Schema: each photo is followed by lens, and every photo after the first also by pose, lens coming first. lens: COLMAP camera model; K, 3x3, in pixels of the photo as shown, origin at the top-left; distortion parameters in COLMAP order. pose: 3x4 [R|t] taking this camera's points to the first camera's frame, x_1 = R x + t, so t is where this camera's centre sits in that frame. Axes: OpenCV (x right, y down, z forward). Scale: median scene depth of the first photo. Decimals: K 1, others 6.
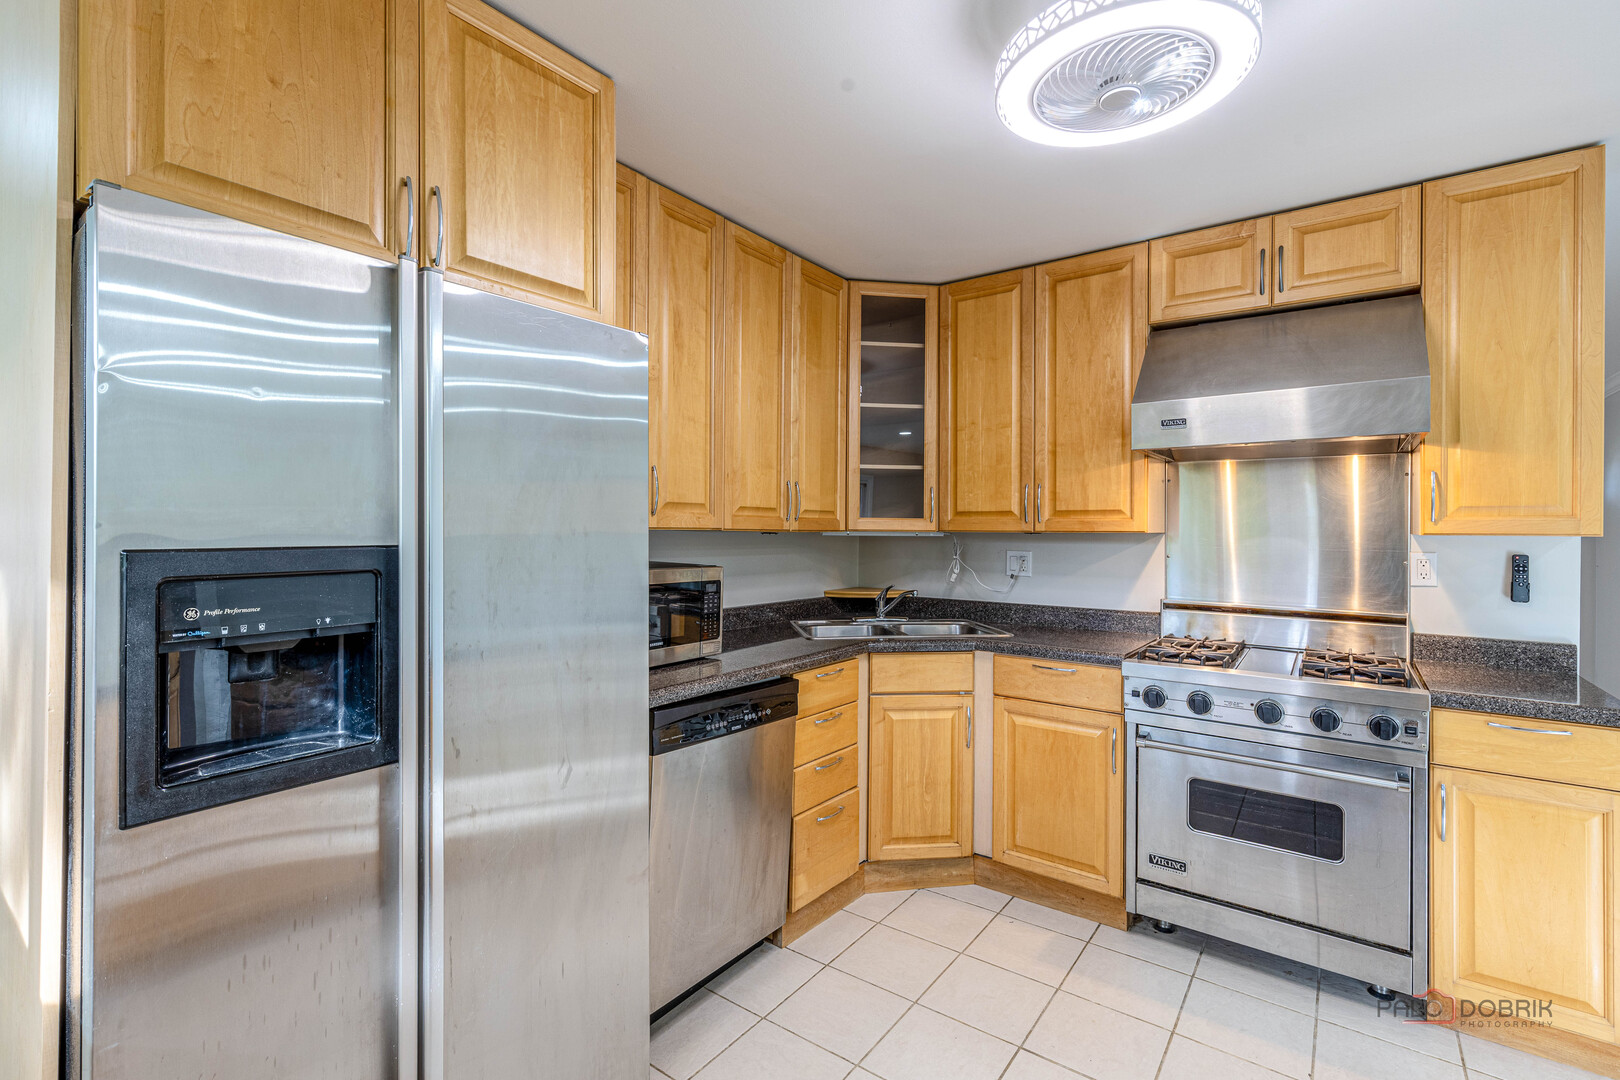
lens RADIAL K [[733.5, 0, 809.8], [0, 733.5, 526.3], [0, 0, 1]] dist [0.000120, 0.000025]
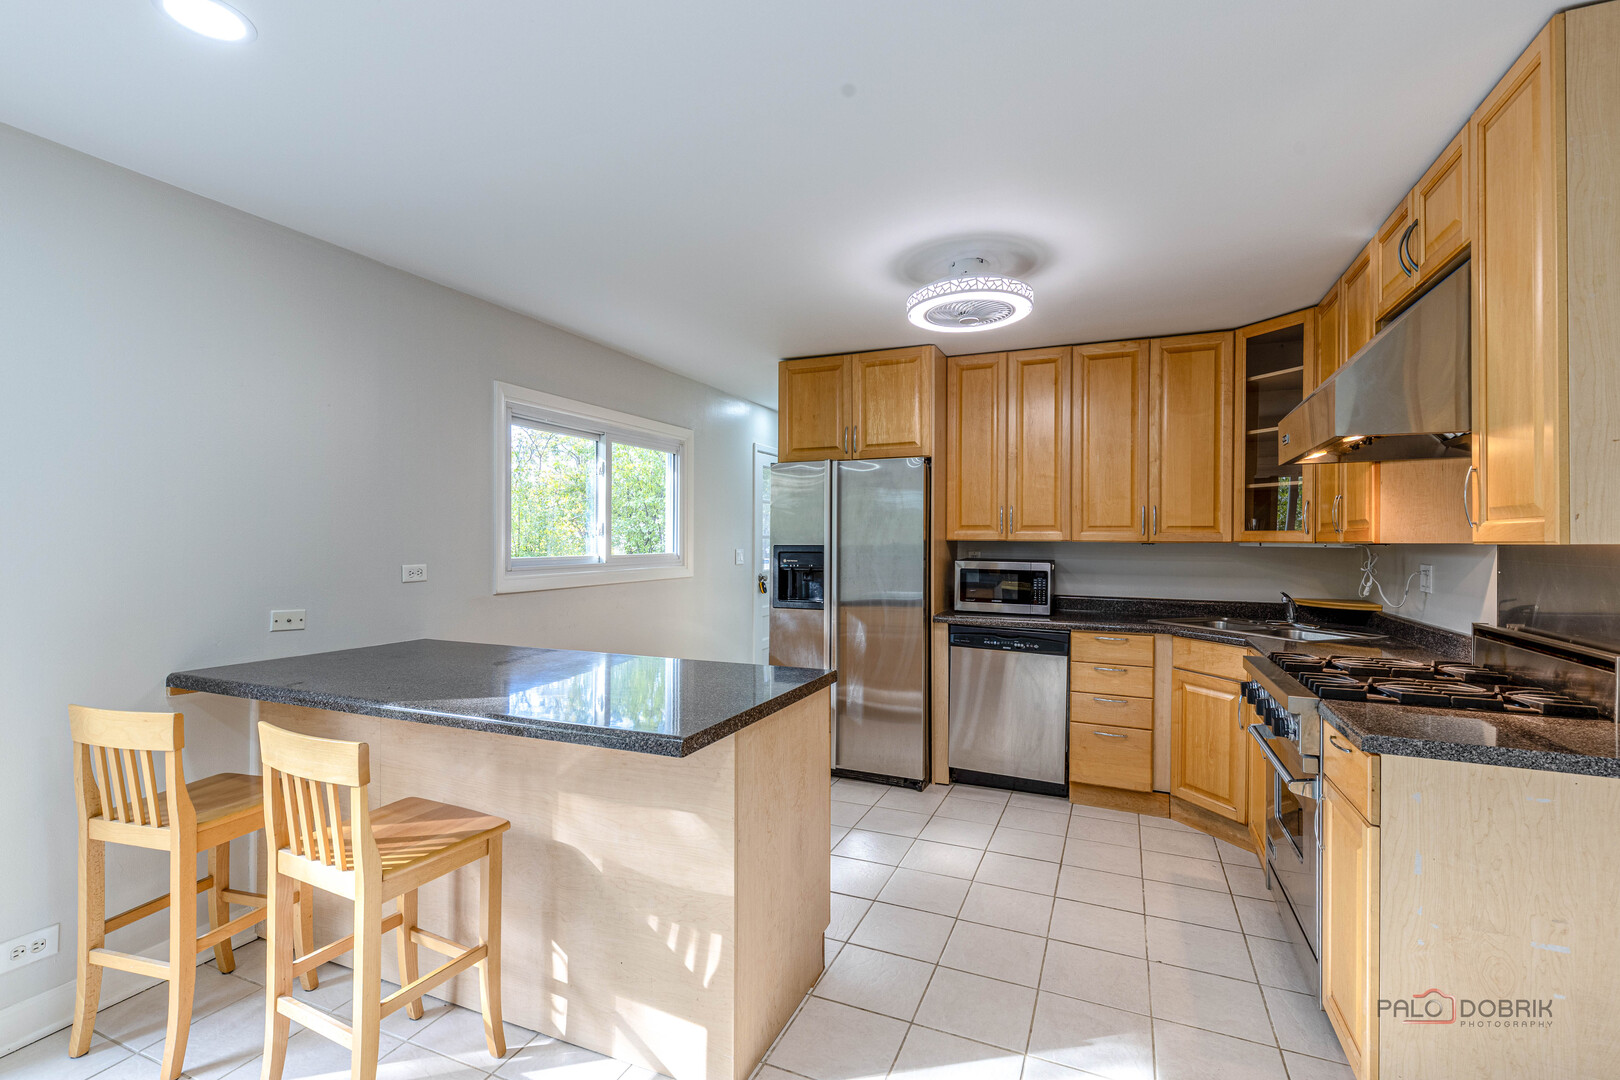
lens RADIAL K [[728.1, 0, 804.0], [0, 728.1, 539.1], [0, 0, 1]] dist [0.003776, -0.001081]
pose [[0.224315, -0.006310, -0.974496, 1.344064], [0.001828, 0.999980, -0.006054, 0.009110], [0.974515, -0.000424, 0.224323, 0.079117]]
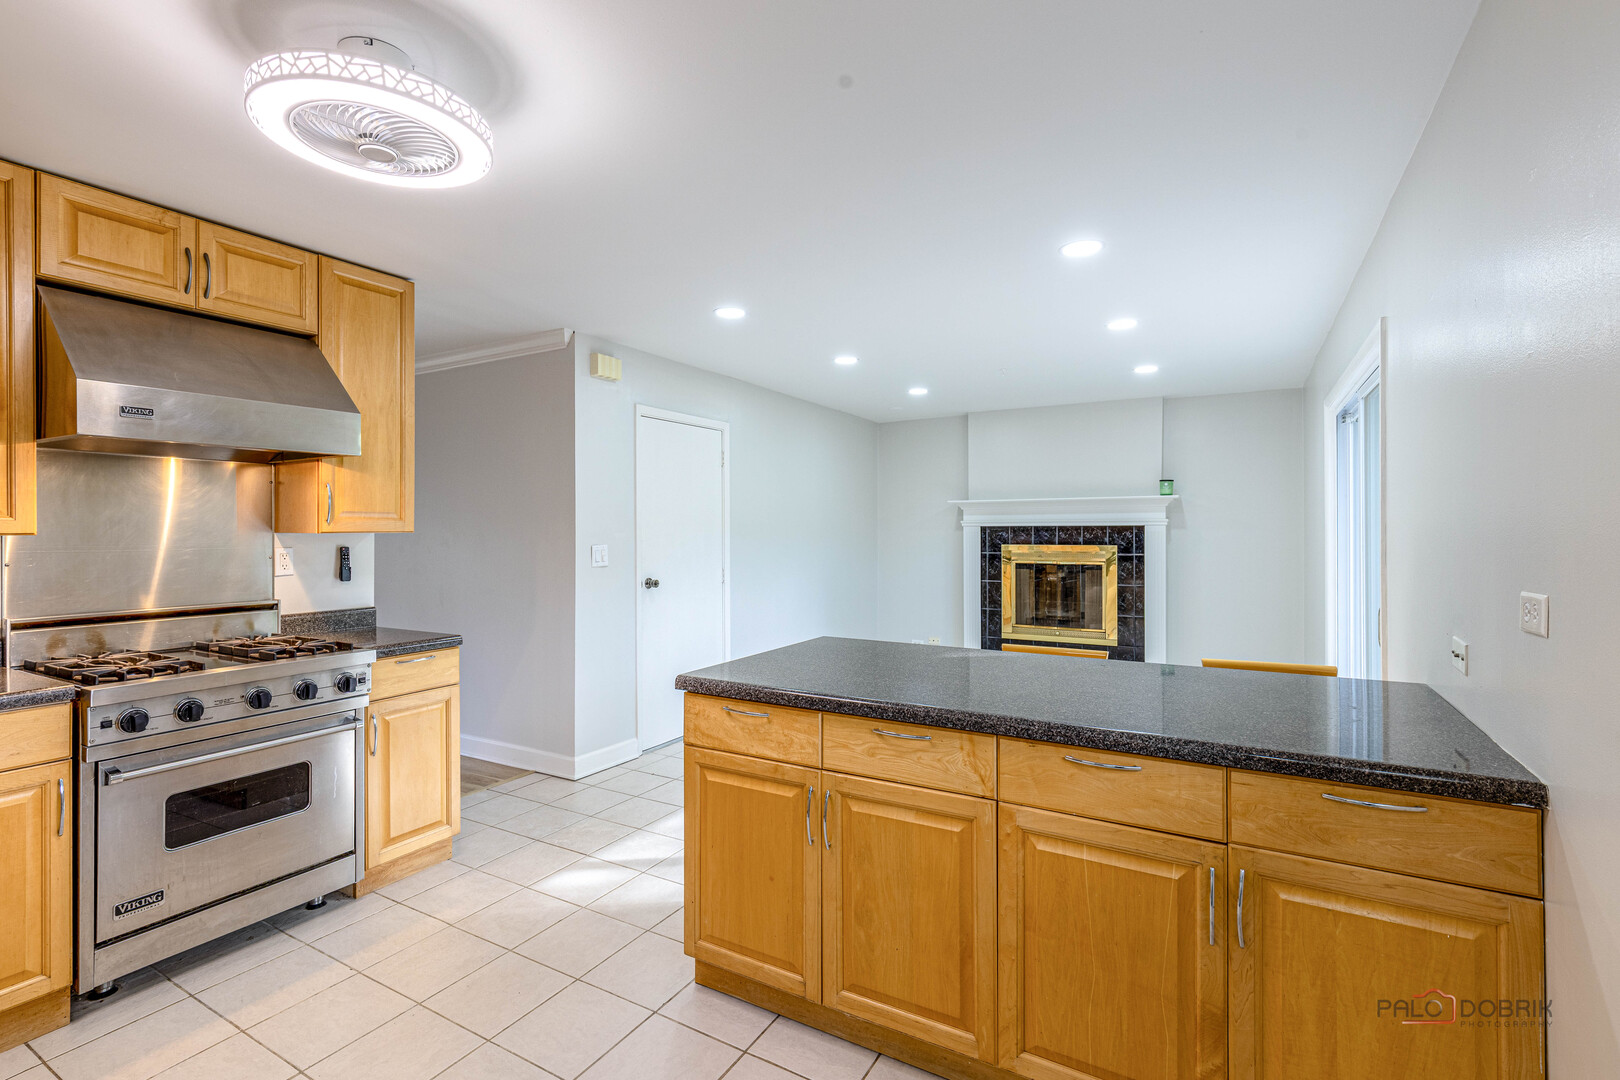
lens RADIAL K [[733.5, 0, 809.8], [0, 733.5, 526.3], [0, 0, 1]] dist [0.000120, 0.000025]
pose [[-0.110276, -0.003535, 0.993895, -0.474339], [-0.003568, 0.999989, 0.003160, -0.006914], [-0.993895, -0.003198, -0.110287, 0.275279]]
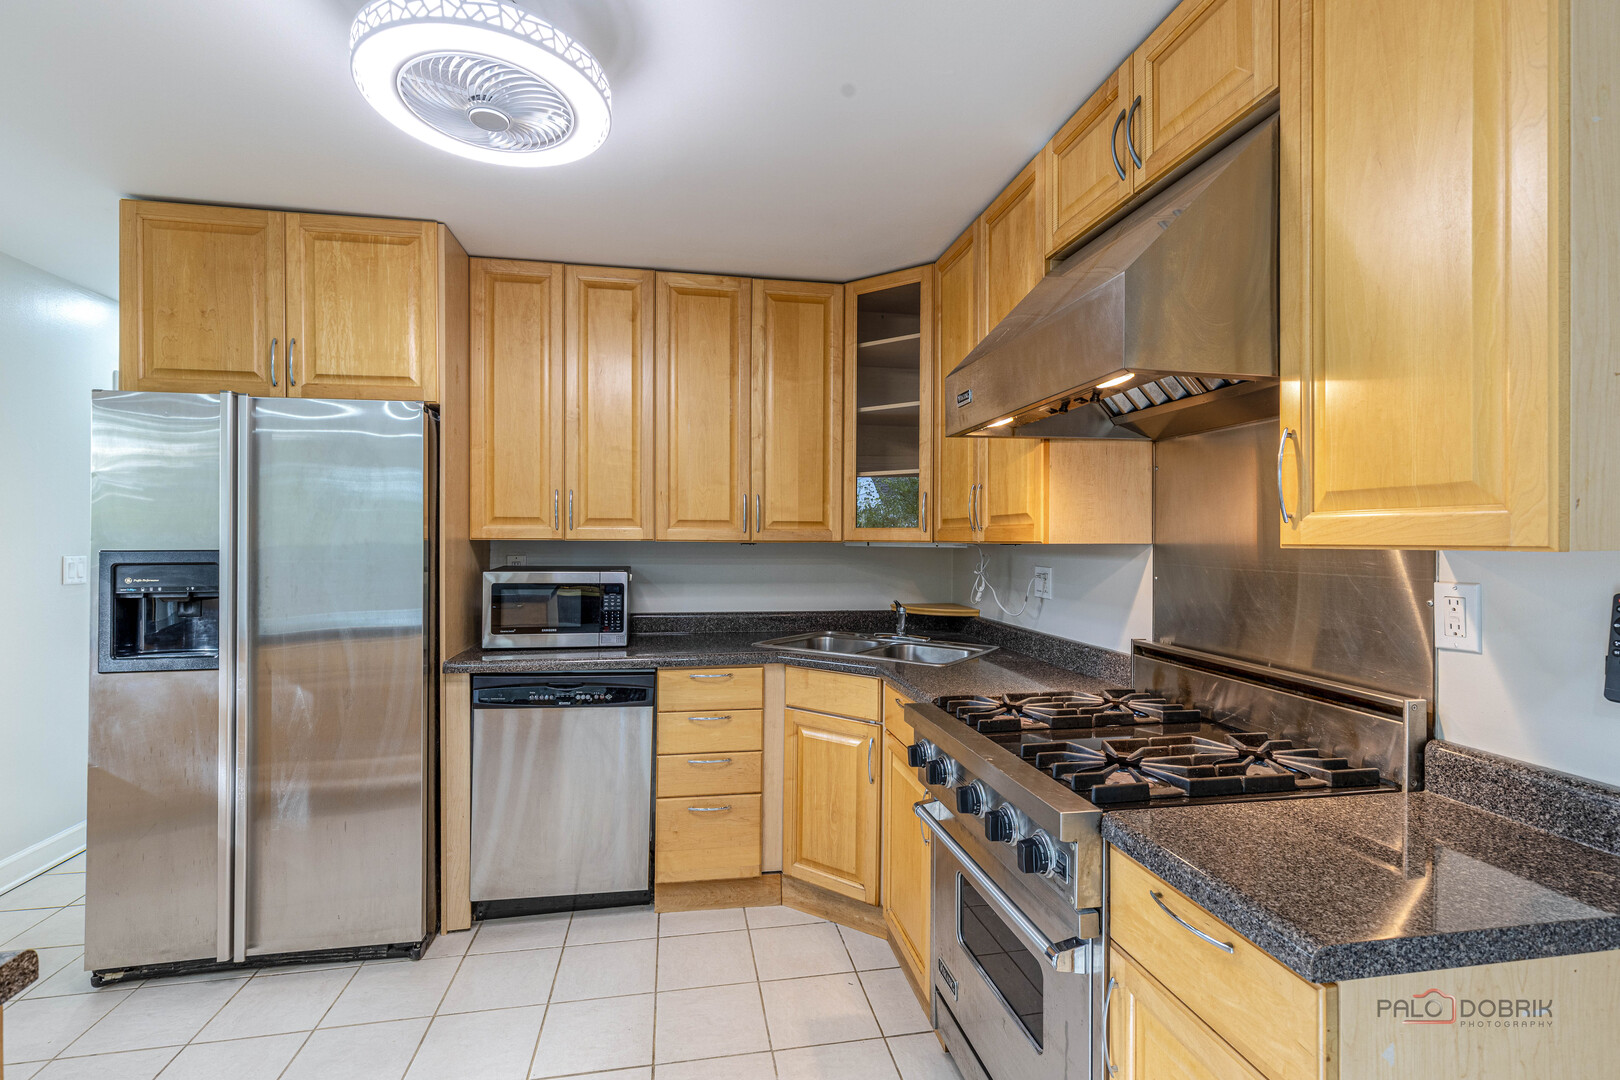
lens RADIAL K [[728.1, 0, 804.0], [0, 728.1, 539.1], [0, 0, 1]] dist [0.003776, -0.001081]
pose [[0.728419, -0.003664, -0.685122, 0.871097], [0.005069, 0.999987, 0.000041, 0.003416], [0.685113, -0.003503, 0.728428, 0.335936]]
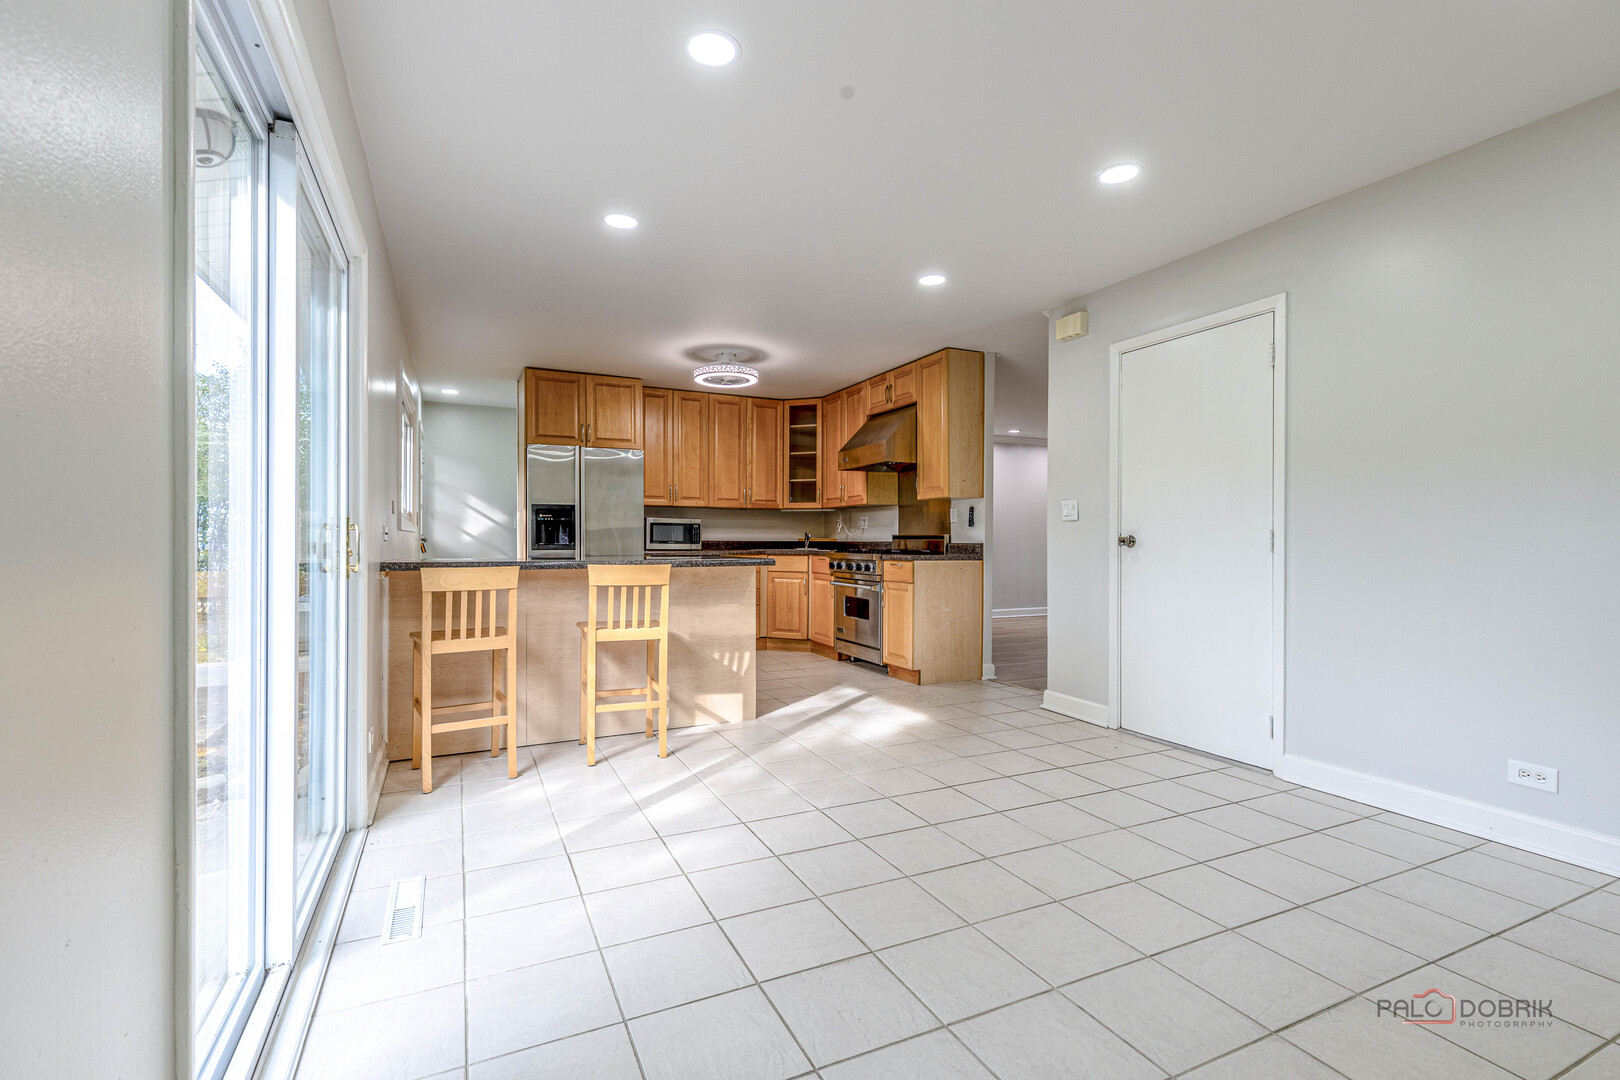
lens RADIAL K [[728.1, 0, 804.0], [0, 728.1, 539.1], [0, 0, 1]] dist [0.003776, -0.001081]
pose [[0.881172, -0.005853, -0.472760, 1.541058], [0.005969, 0.999981, -0.001256, 0.136541], [0.472758, -0.001715, 0.881191, -1.284685]]
